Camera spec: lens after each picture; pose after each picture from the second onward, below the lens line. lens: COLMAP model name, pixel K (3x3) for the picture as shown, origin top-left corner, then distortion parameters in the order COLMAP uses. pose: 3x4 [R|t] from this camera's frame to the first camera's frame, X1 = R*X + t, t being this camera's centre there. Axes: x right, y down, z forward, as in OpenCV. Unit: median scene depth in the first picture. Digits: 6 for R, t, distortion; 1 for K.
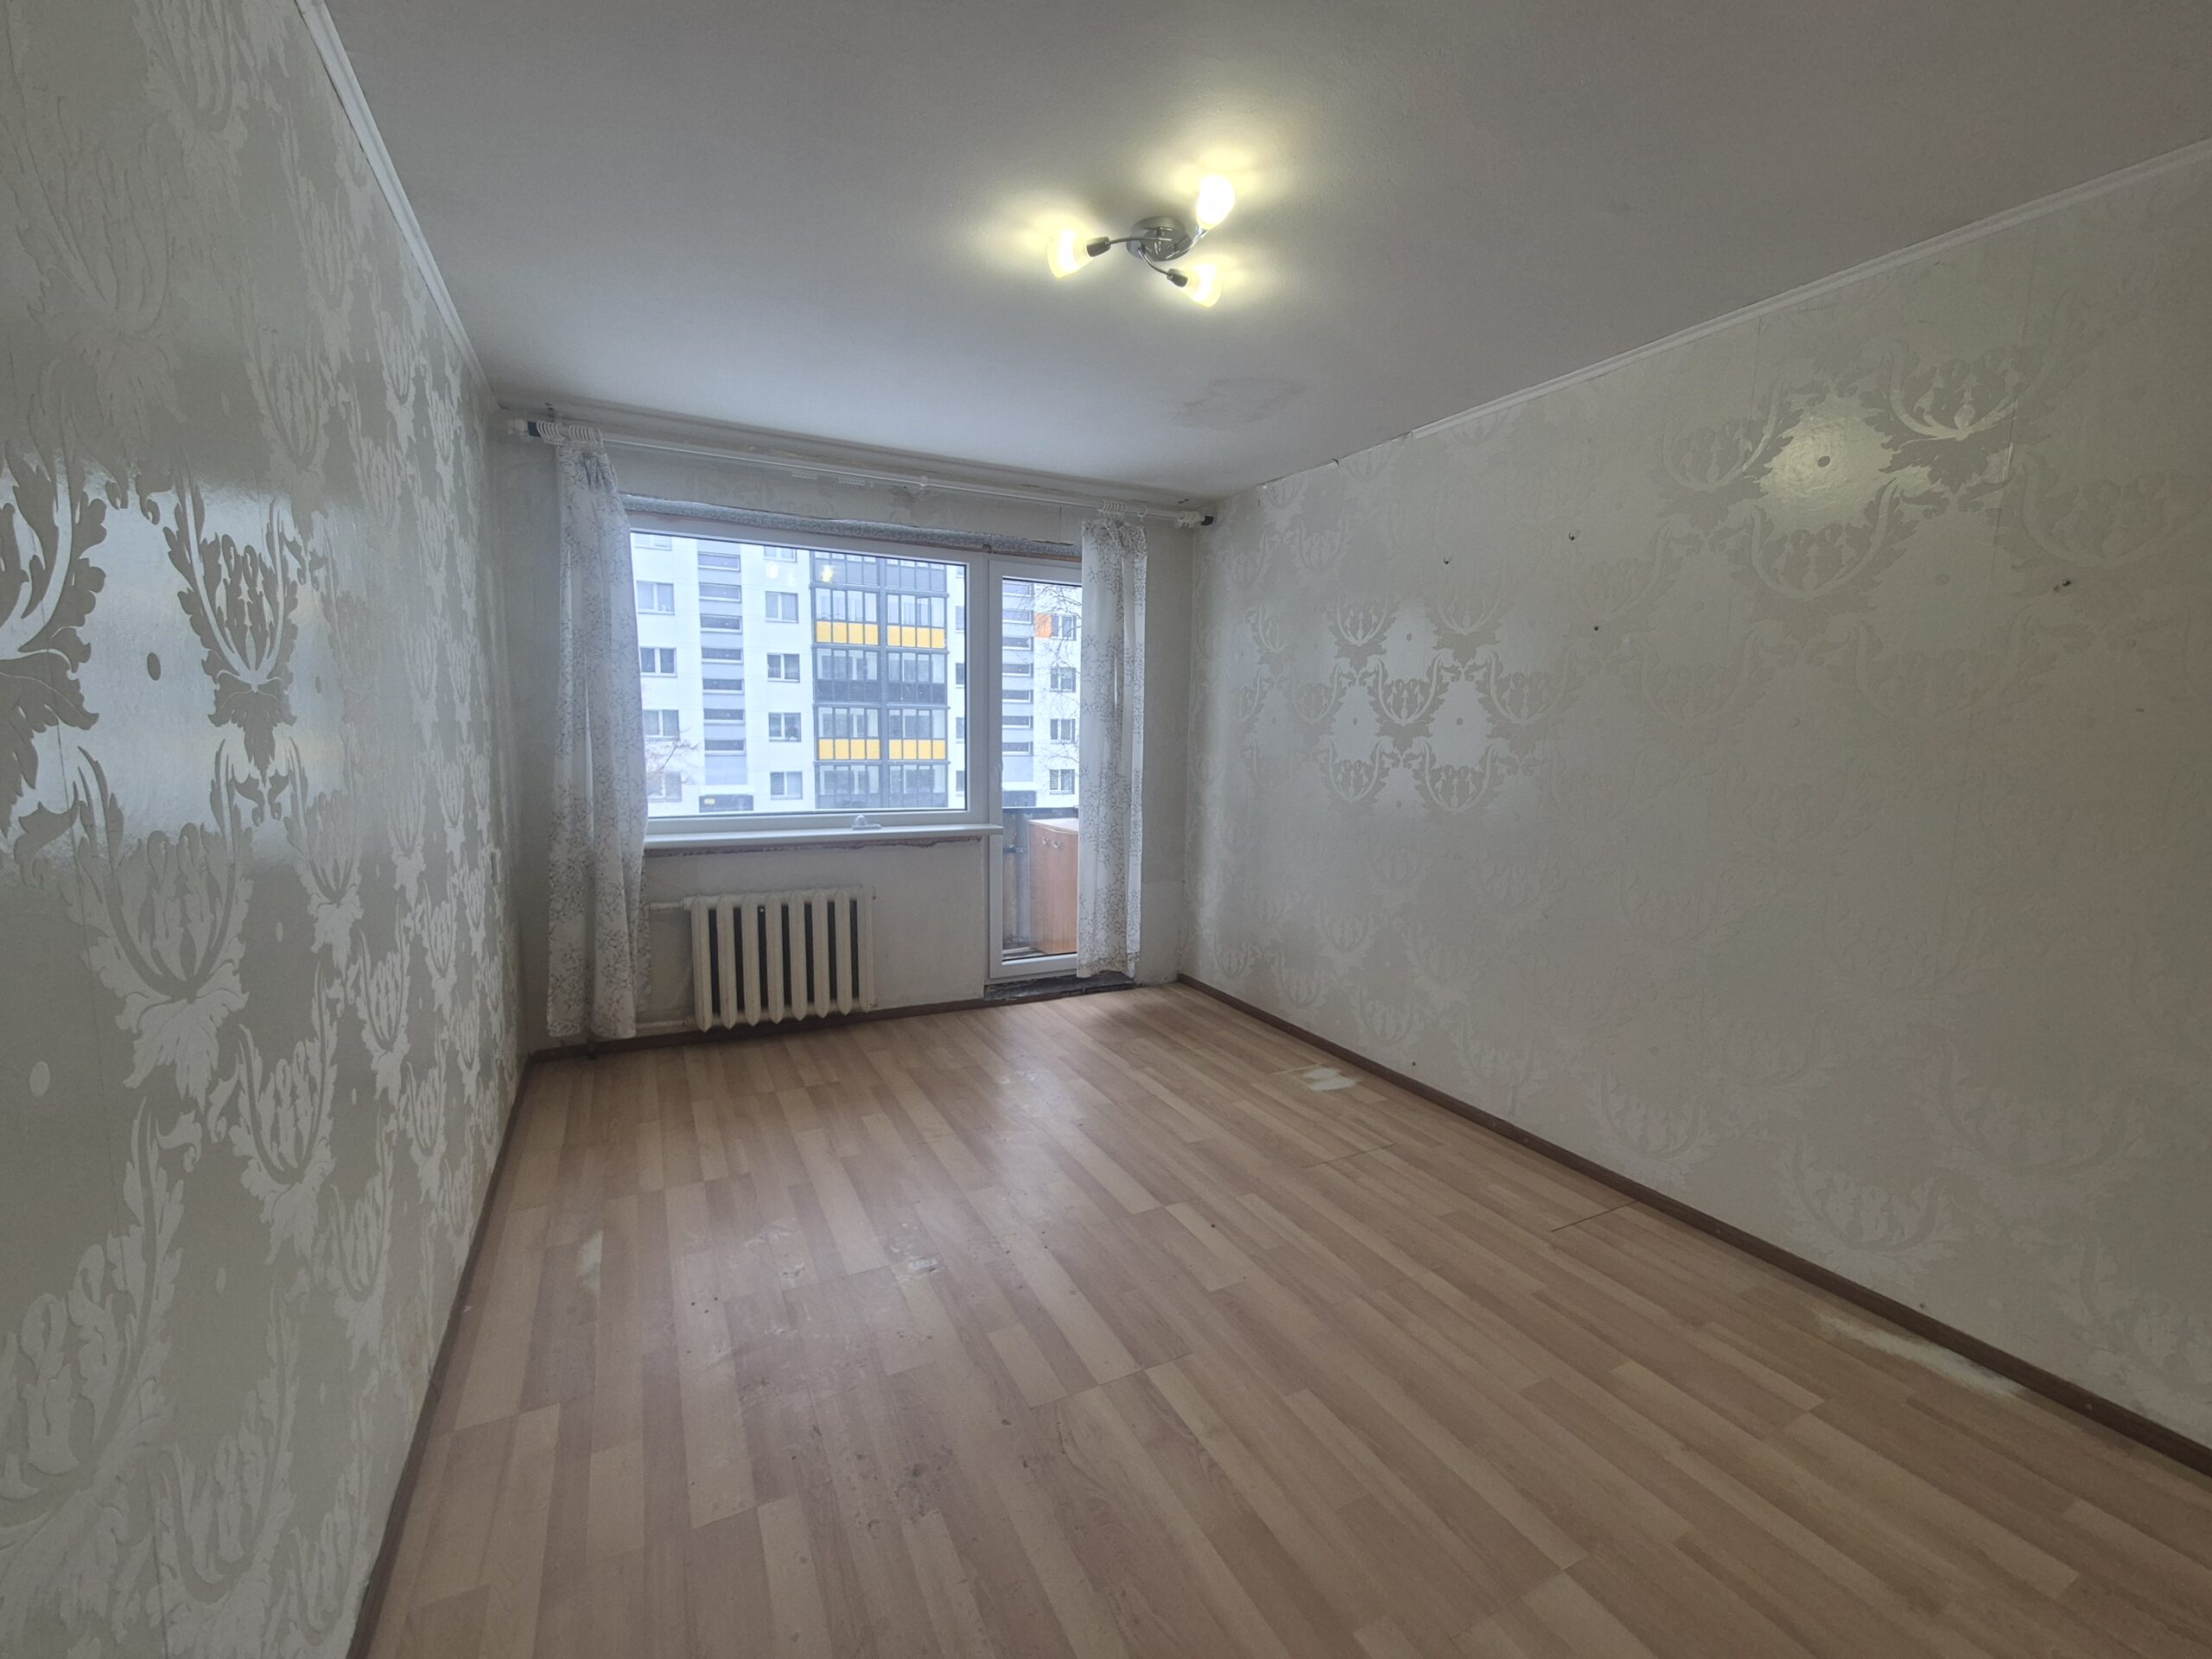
lens RADIAL K [[903.3, 0, 1098.9], [0, 903.3, 842.9], [0, 0, 1]] dist [-0.003400, -0.000236]
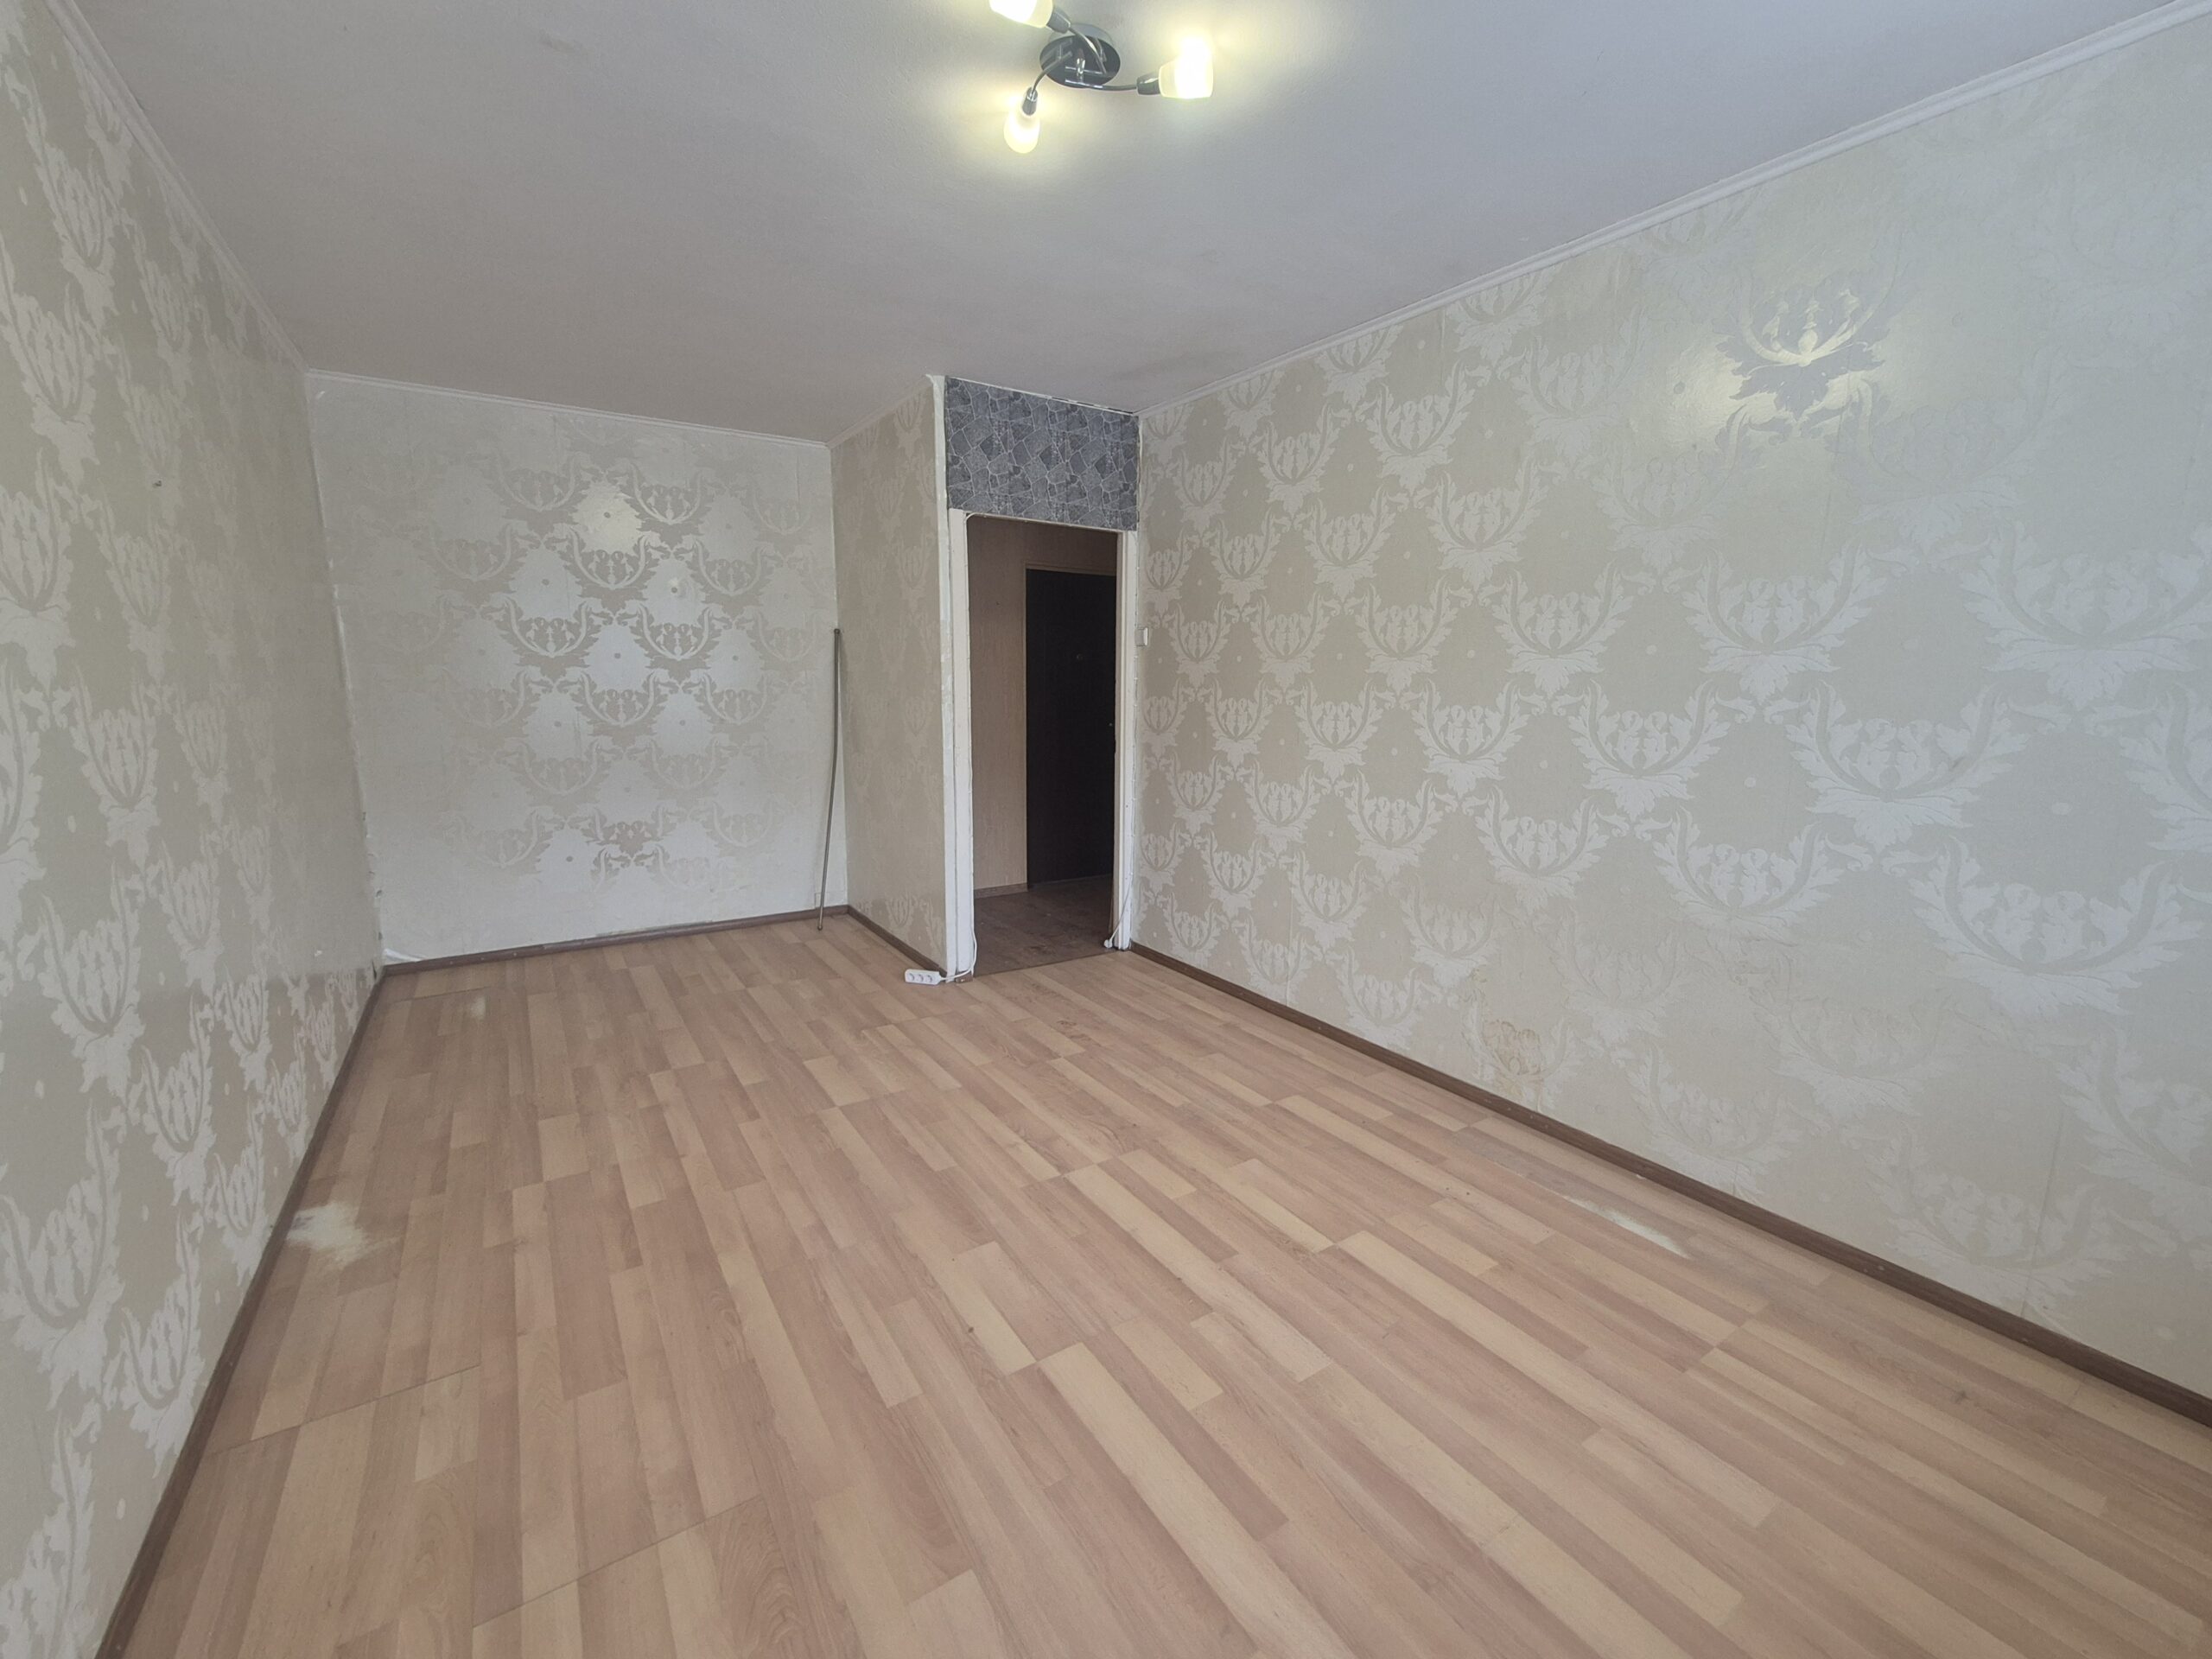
lens RADIAL K [[903.3, 0, 1098.9], [0, 903.3, 842.9], [0, 0, 1]] dist [-0.003400, -0.000236]
pose [[-0.994613, -0.008057, -0.103341, 0.130270], [-0.039114, 0.952442, 0.302200, -0.236169], [0.095992, 0.304614, -0.947627, 2.038057]]
